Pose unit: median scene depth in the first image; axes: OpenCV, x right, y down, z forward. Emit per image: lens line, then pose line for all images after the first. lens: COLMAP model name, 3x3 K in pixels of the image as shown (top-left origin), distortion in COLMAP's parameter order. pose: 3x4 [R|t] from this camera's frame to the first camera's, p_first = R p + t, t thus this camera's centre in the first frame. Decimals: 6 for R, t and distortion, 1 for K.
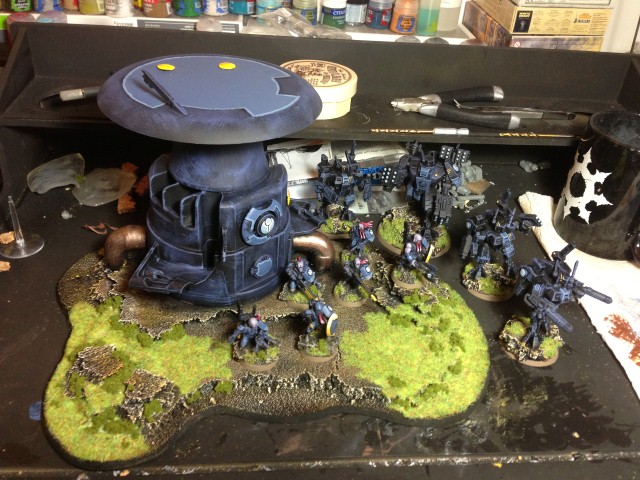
lens RADIAL K [[592.7, 0, 320.0], [0, 592.7, 240.0], [0, 0, 1]] dist [0.151167, -0.279521]
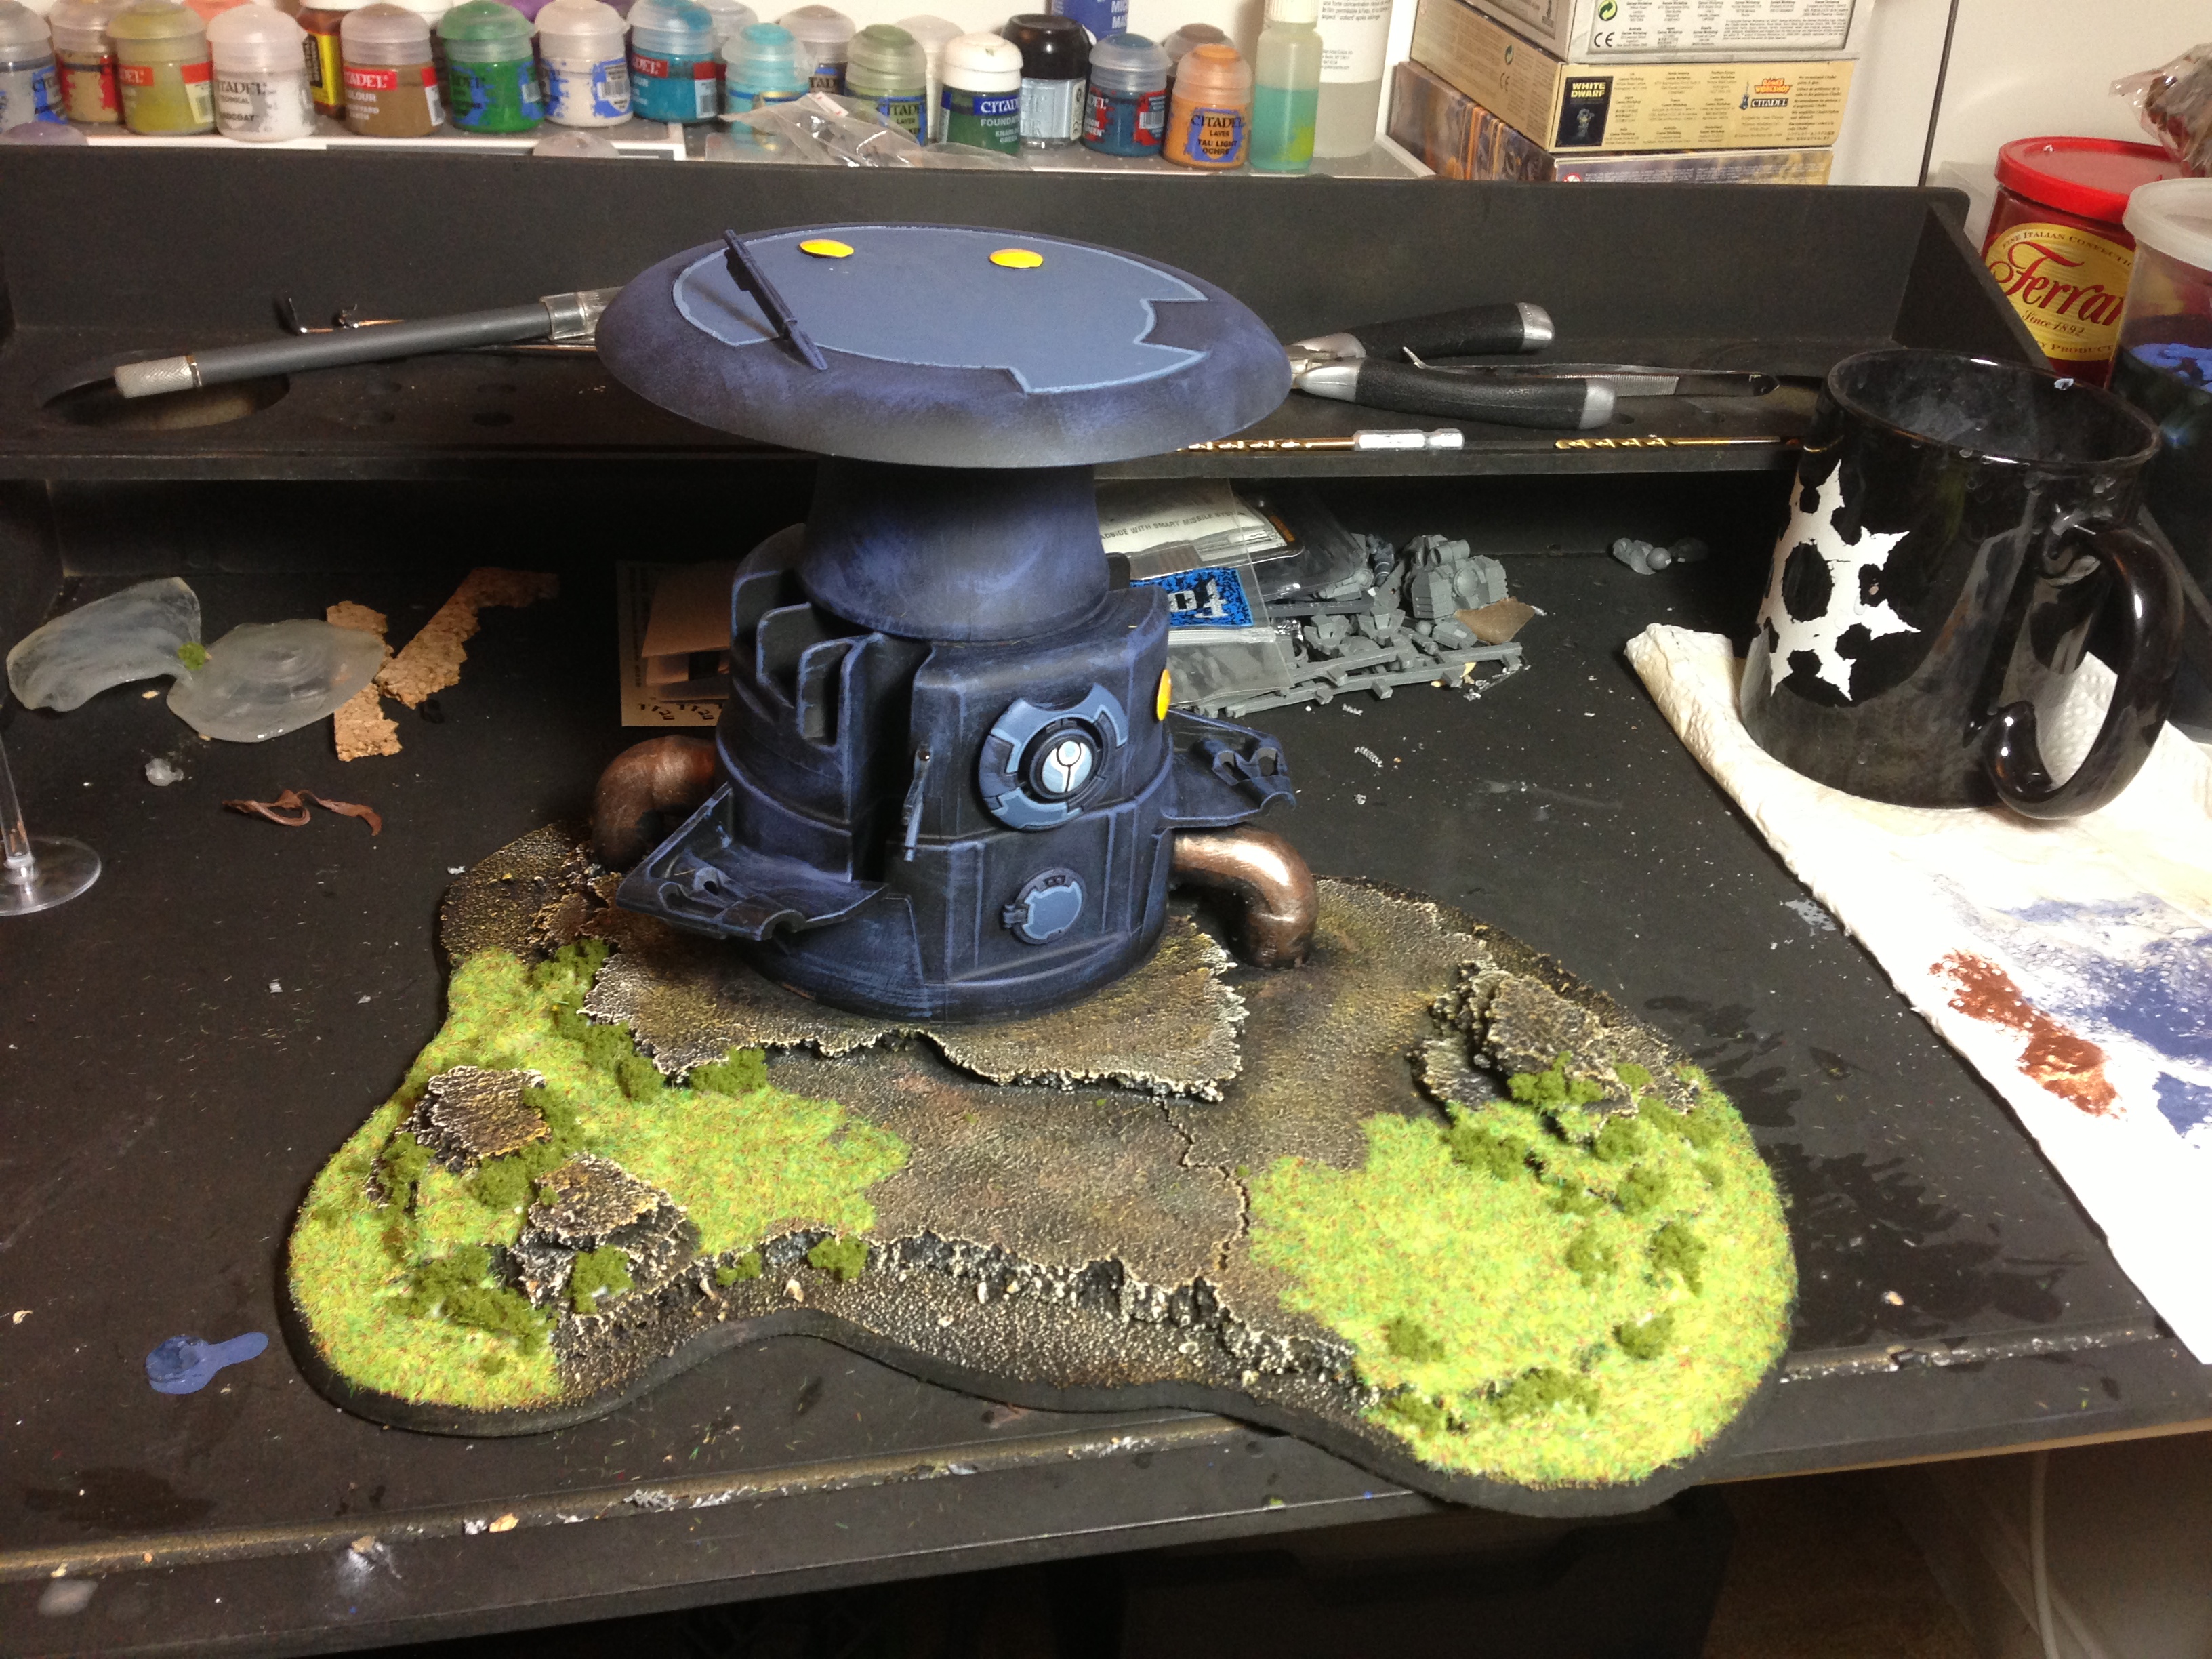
lens RADIAL K [[2048.3, 0, 1106.0], [0, 2048.3, 829.5], [0, 0, 1]] dist [0.151167, -0.279521]
pose [[0.992907, -0.064999, 0.099552, -0.059704], [0.070045, 0.996386, -0.048054, 0.062632], [-0.096069, 0.054686, 0.993871, -0.056506]]
